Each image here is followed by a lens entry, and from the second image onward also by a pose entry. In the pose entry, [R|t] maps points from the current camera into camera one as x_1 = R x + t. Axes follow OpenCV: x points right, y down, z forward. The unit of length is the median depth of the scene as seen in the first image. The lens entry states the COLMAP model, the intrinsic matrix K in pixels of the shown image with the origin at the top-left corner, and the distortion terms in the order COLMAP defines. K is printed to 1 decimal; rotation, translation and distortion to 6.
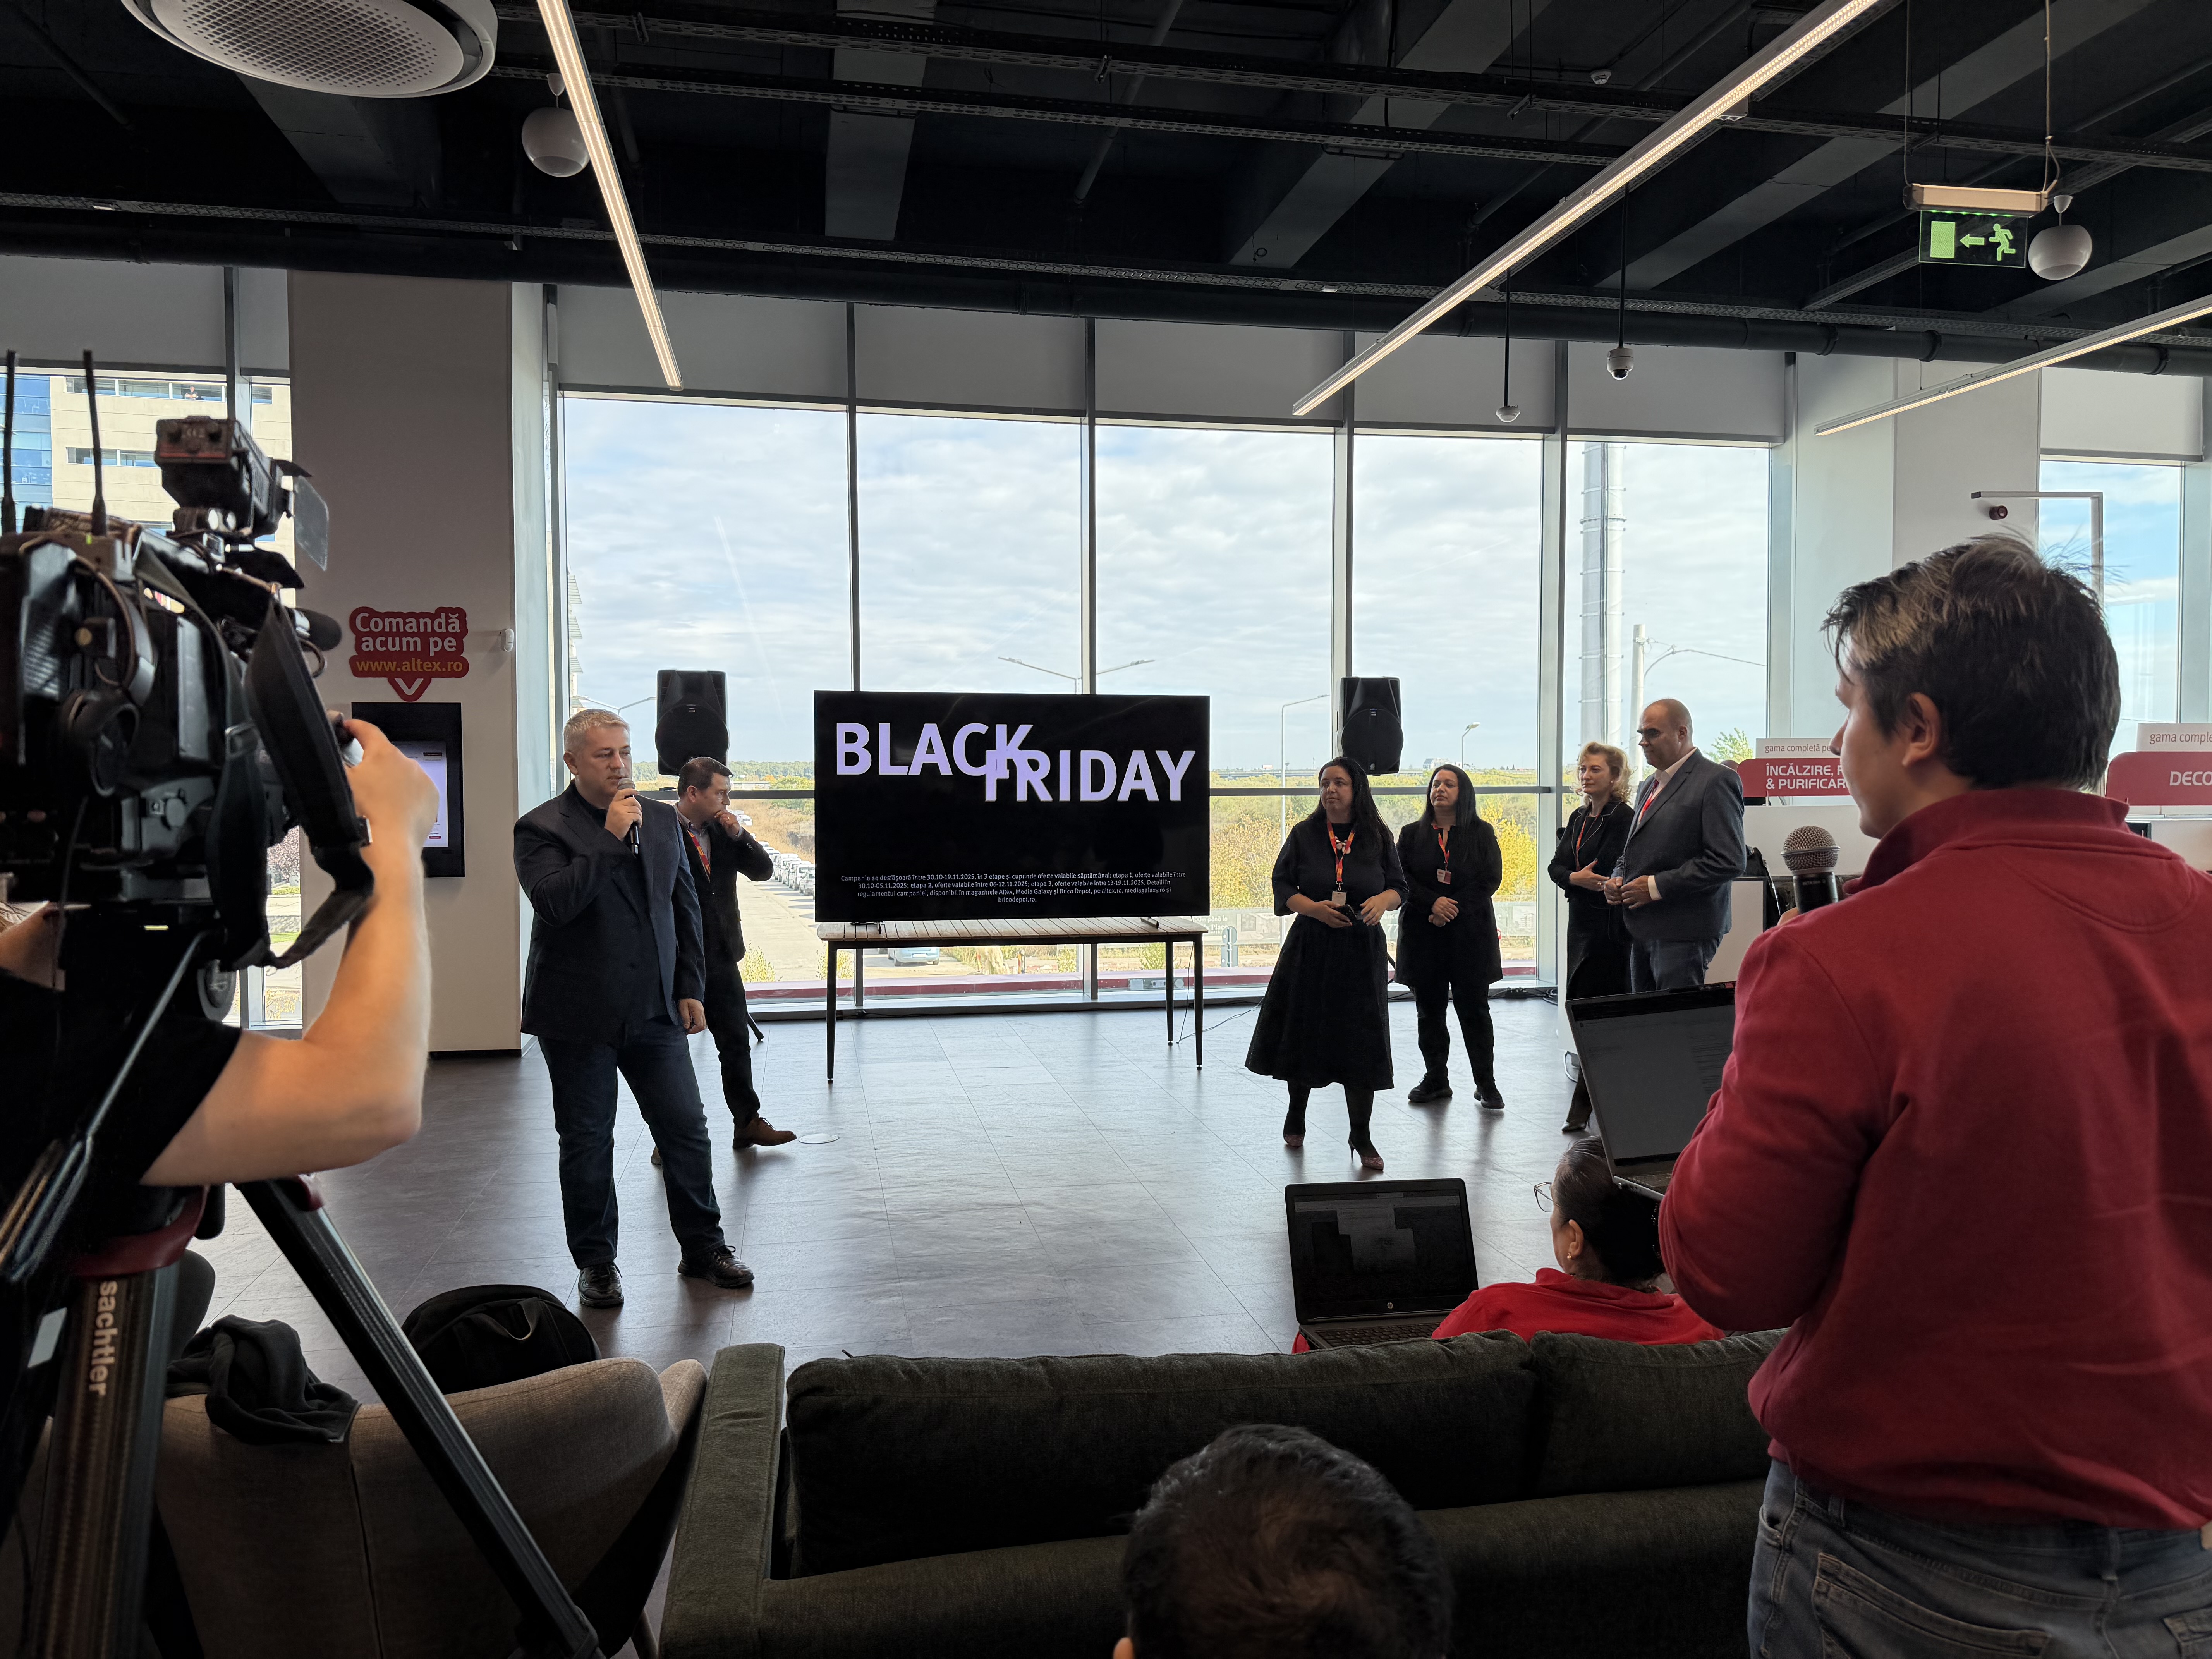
lens RADIAL K [[1529.6, 0, 1112.5], [0, 1529.6, 846.0], [0, 0, 1]] dist [0.027577, -0.053253]
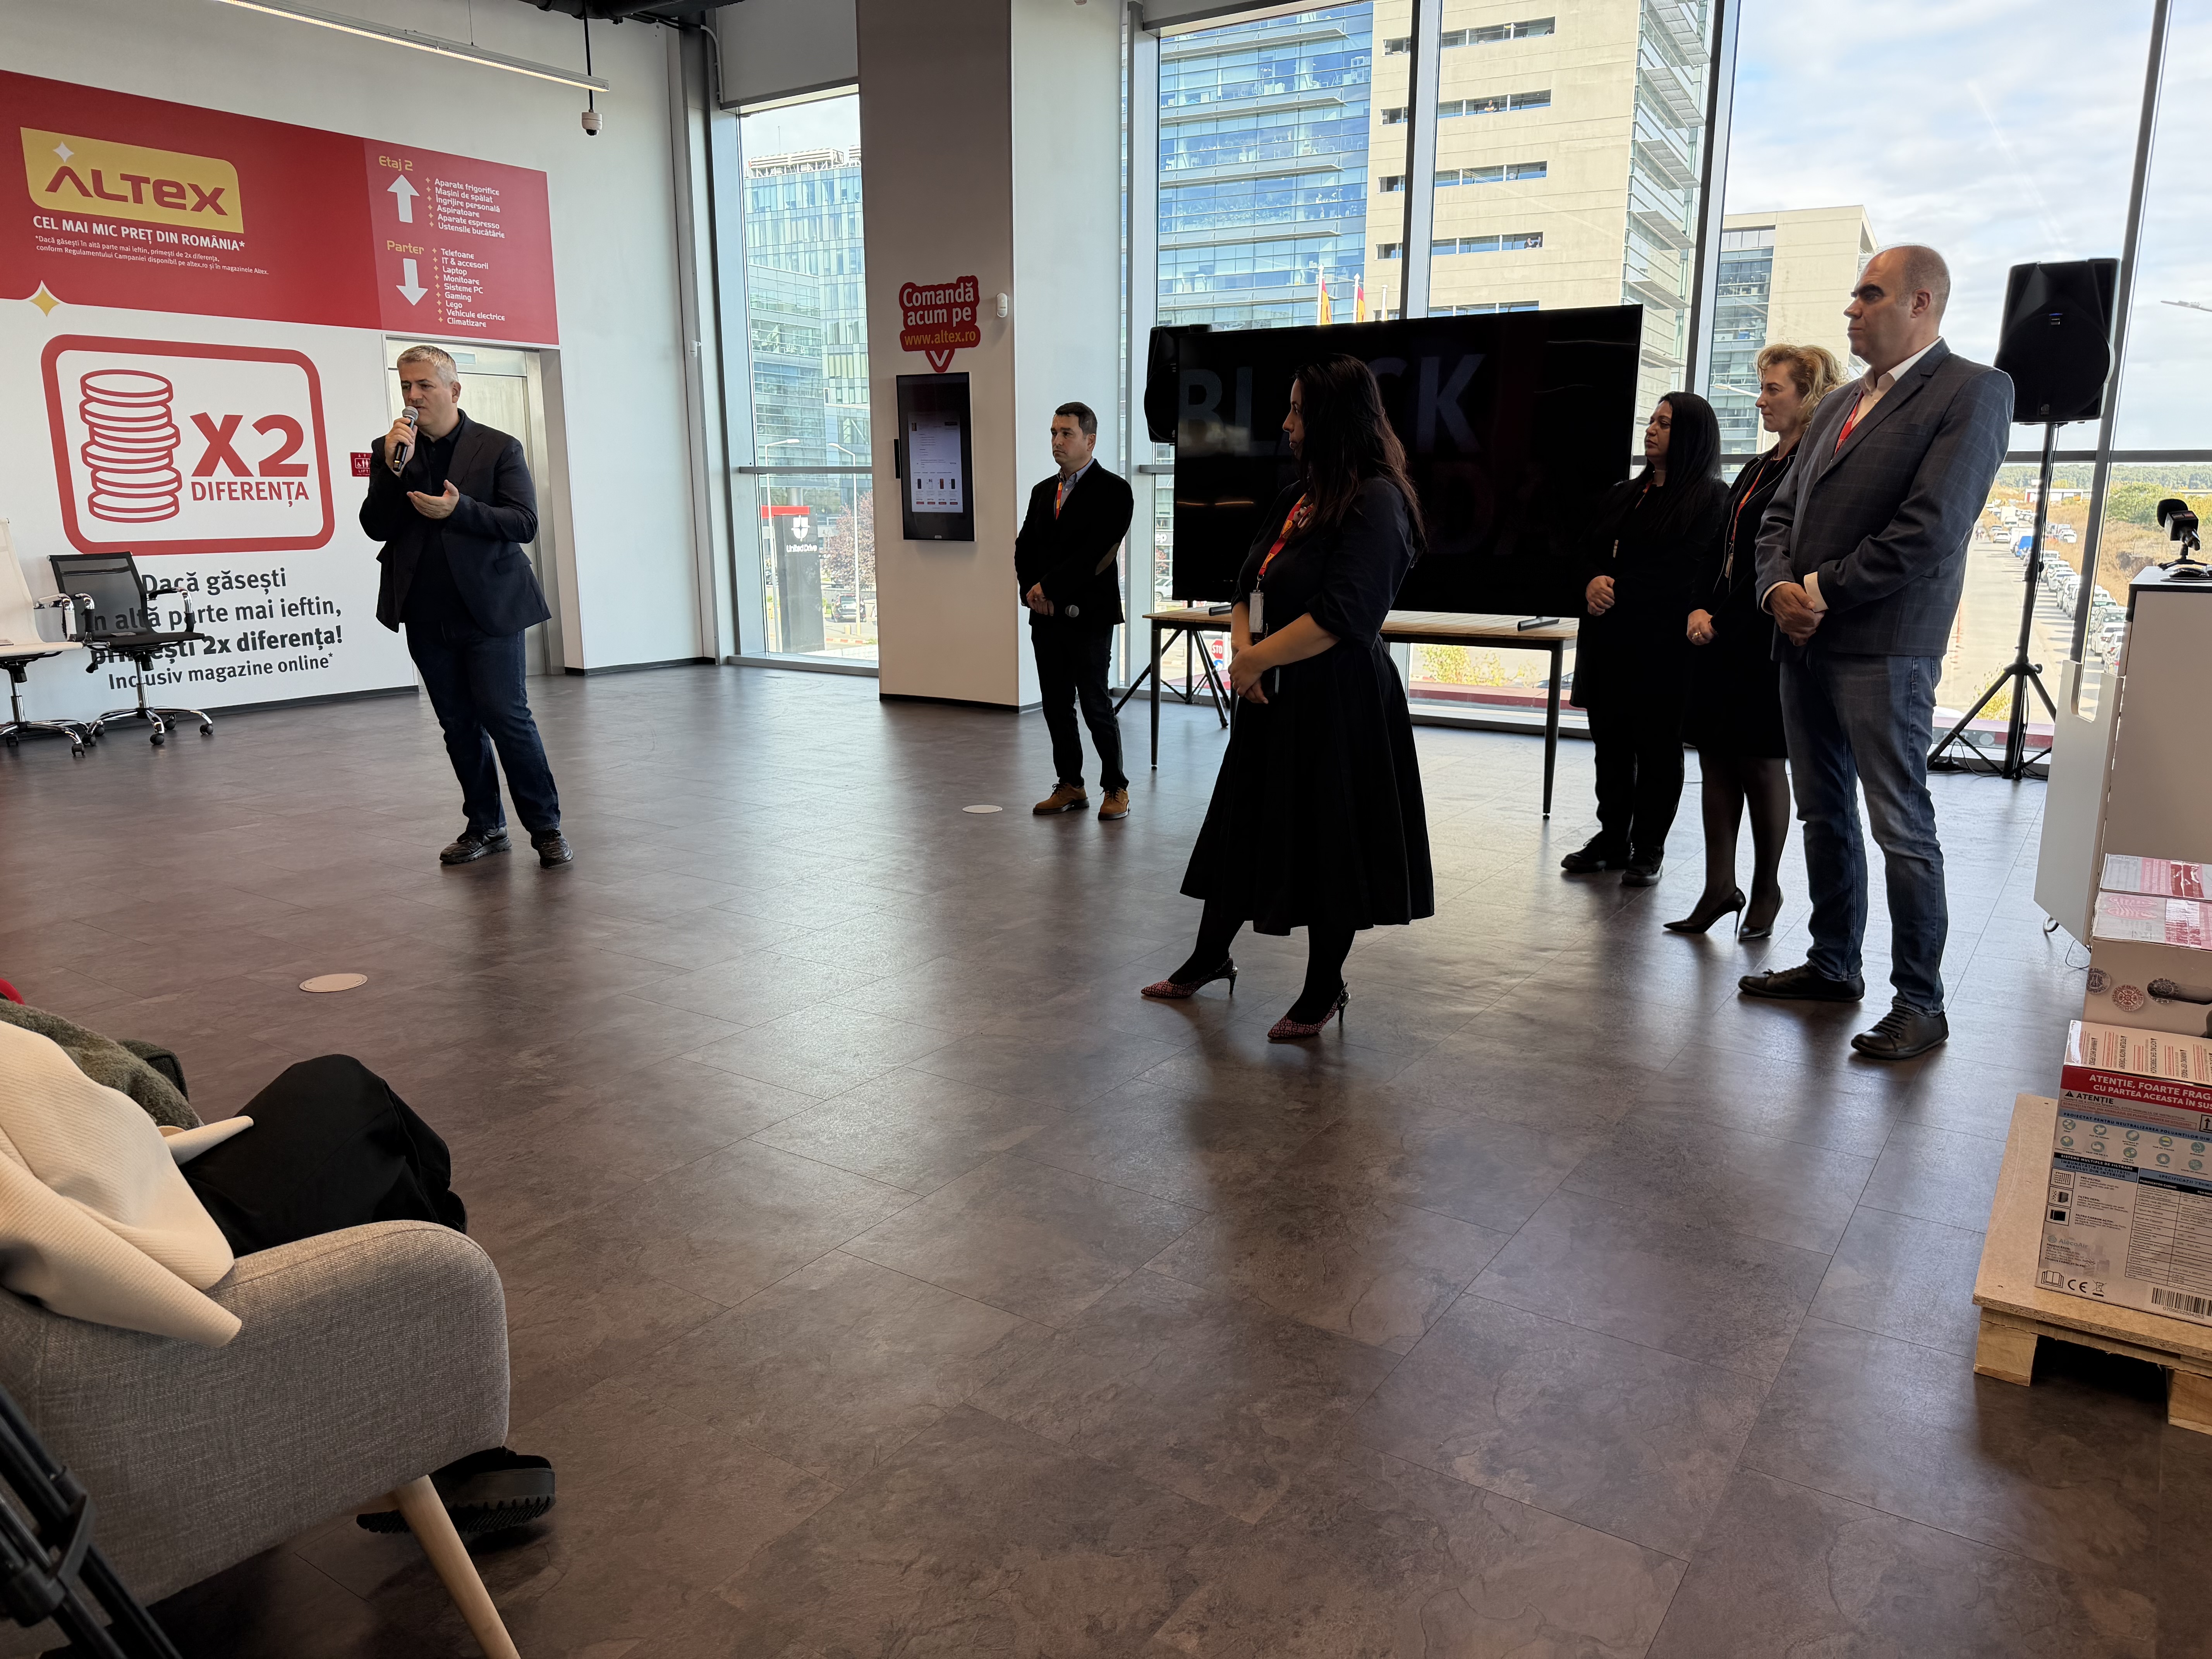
lens RADIAL K [[1529.6, 0, 1114.9], [0, 1529.6, 842.3], [0, 0, 1]] dist [0.027577, -0.053253]
pose [[0.709376, 0.164328, -0.685407, 0.422570], [-0.036259, 0.979662, 0.197349, 0.012650], [0.703897, -0.115143, 0.700907, 0.291395]]
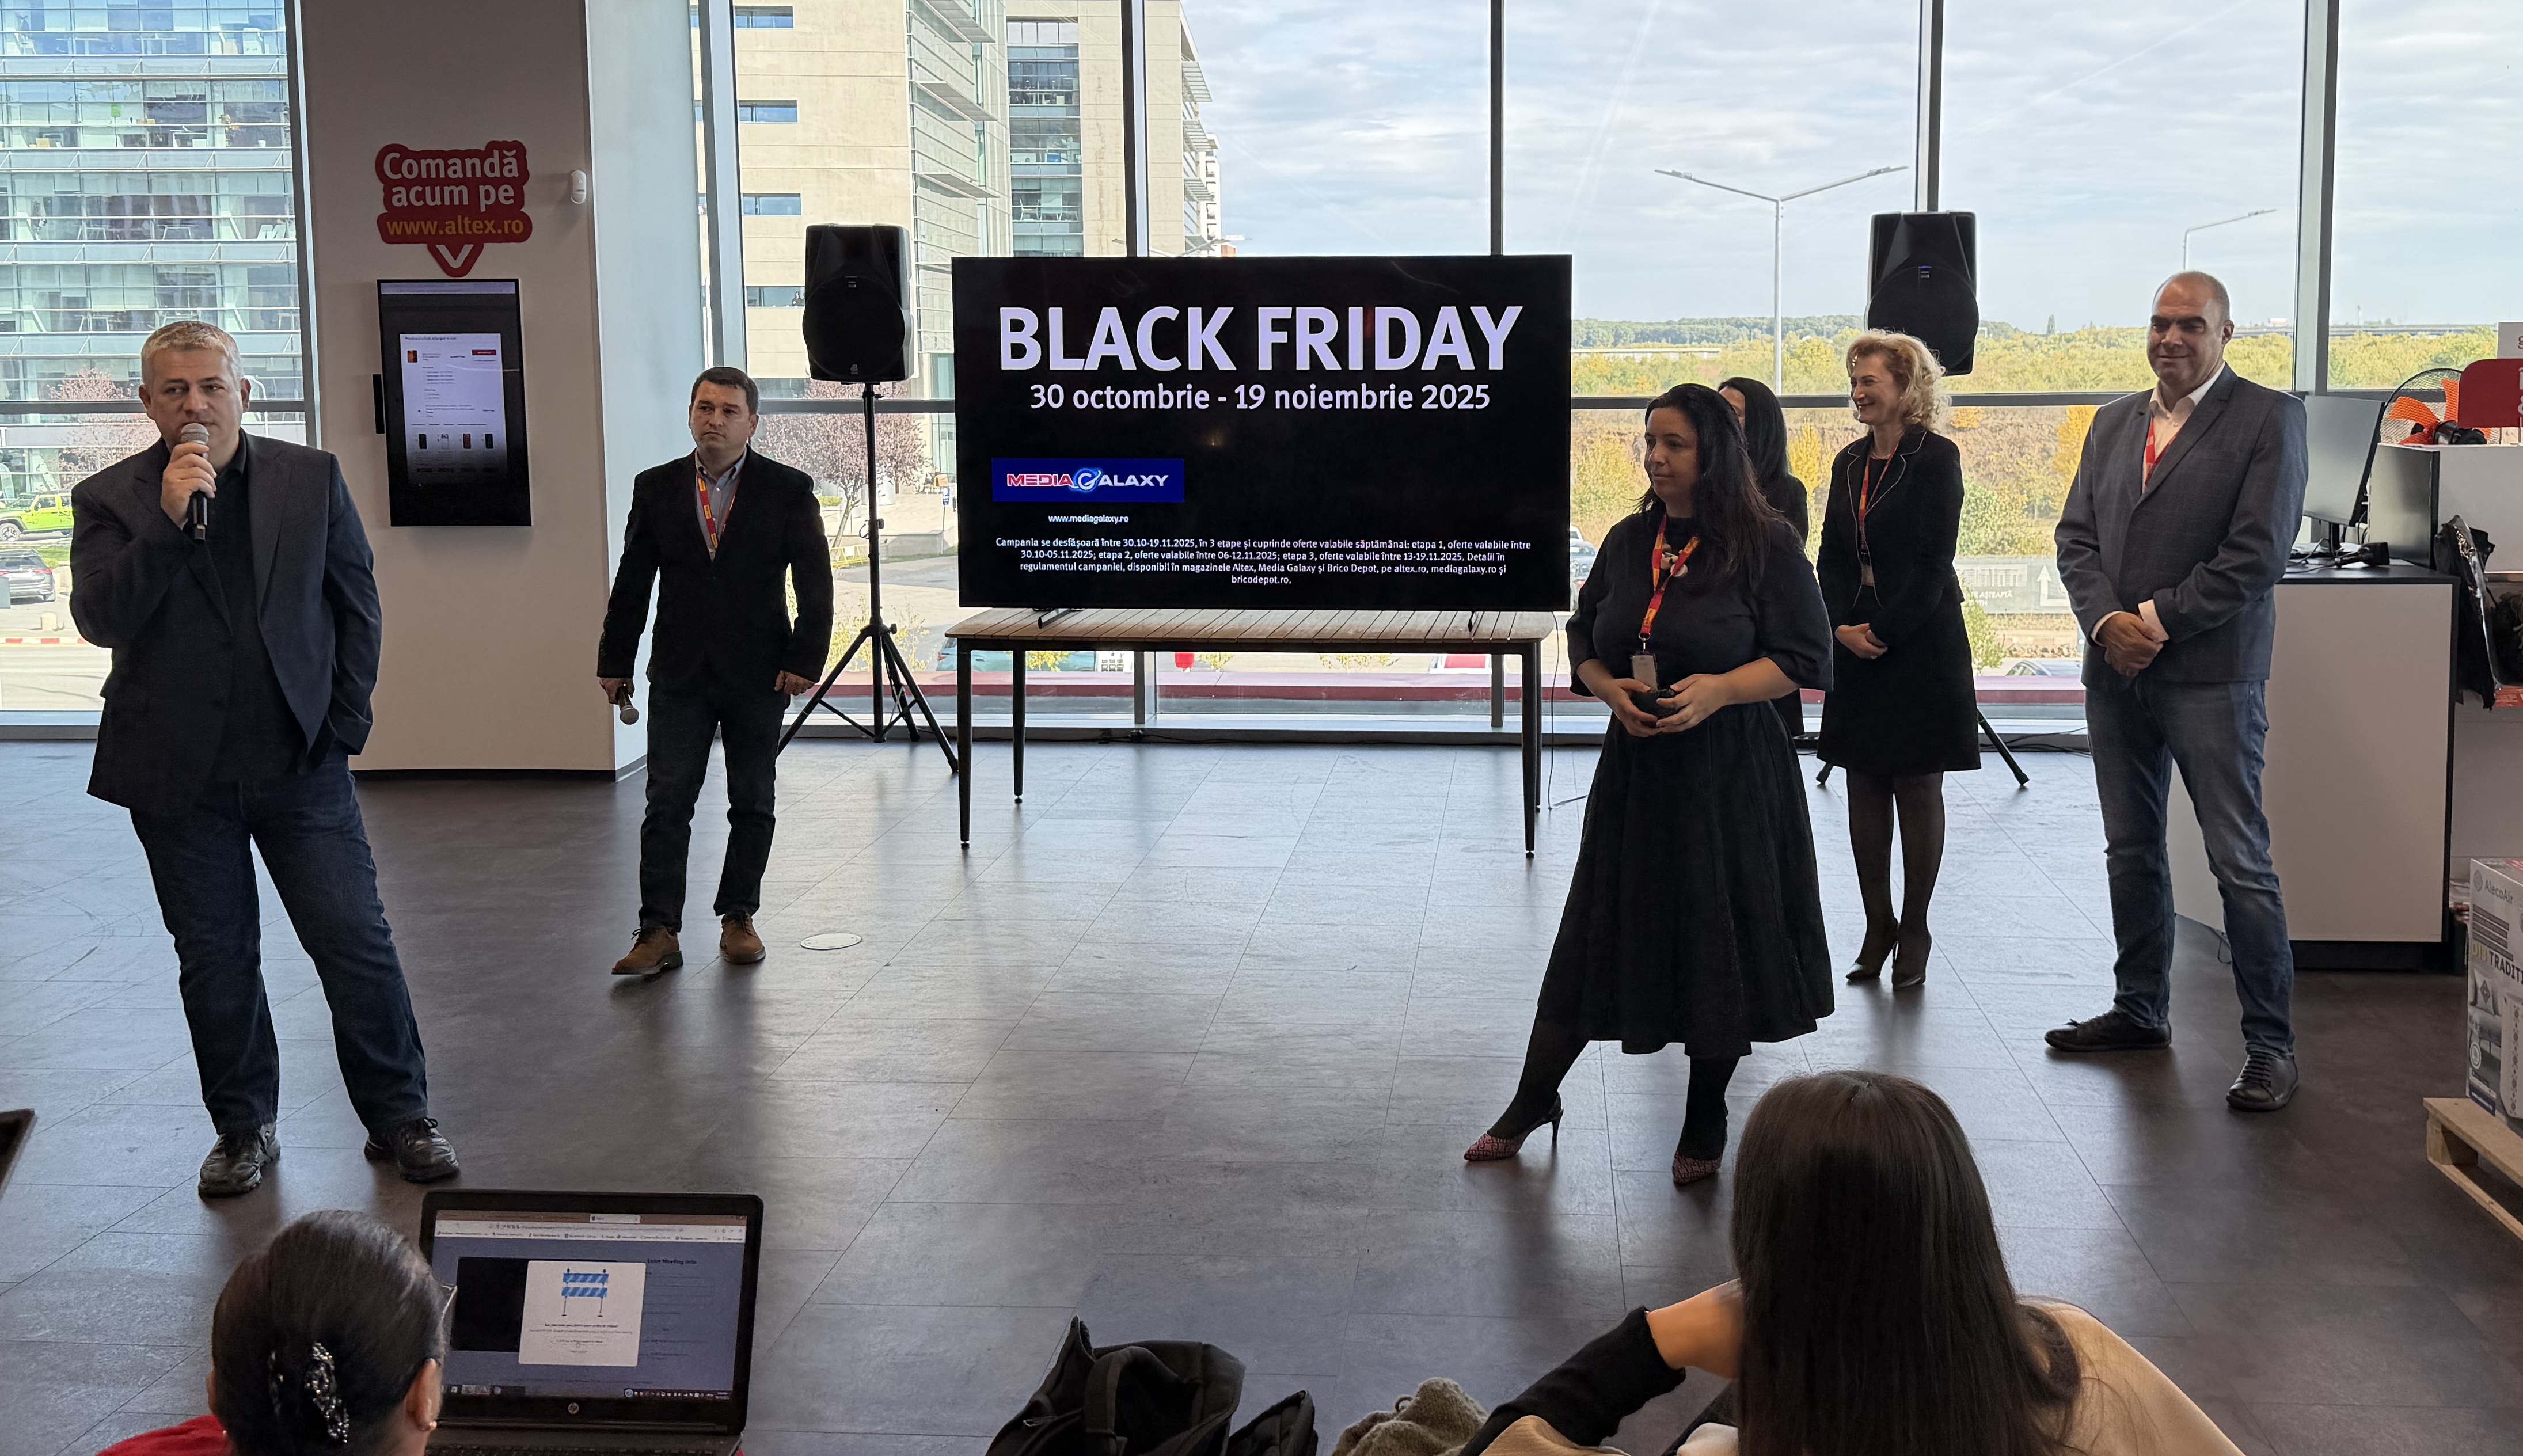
lens RADIAL K [[2256.5, 0, 1276.5], [0, 2256.5, 584.2], [0, 0, 1]] dist [0.116054, -0.014345]
pose [[0.955730, 0.028786, -0.292833, 0.221164], [-0.011050, 0.998012, 0.062041, -0.022175], [0.294036, -0.056058, 0.954149, 0.087762]]
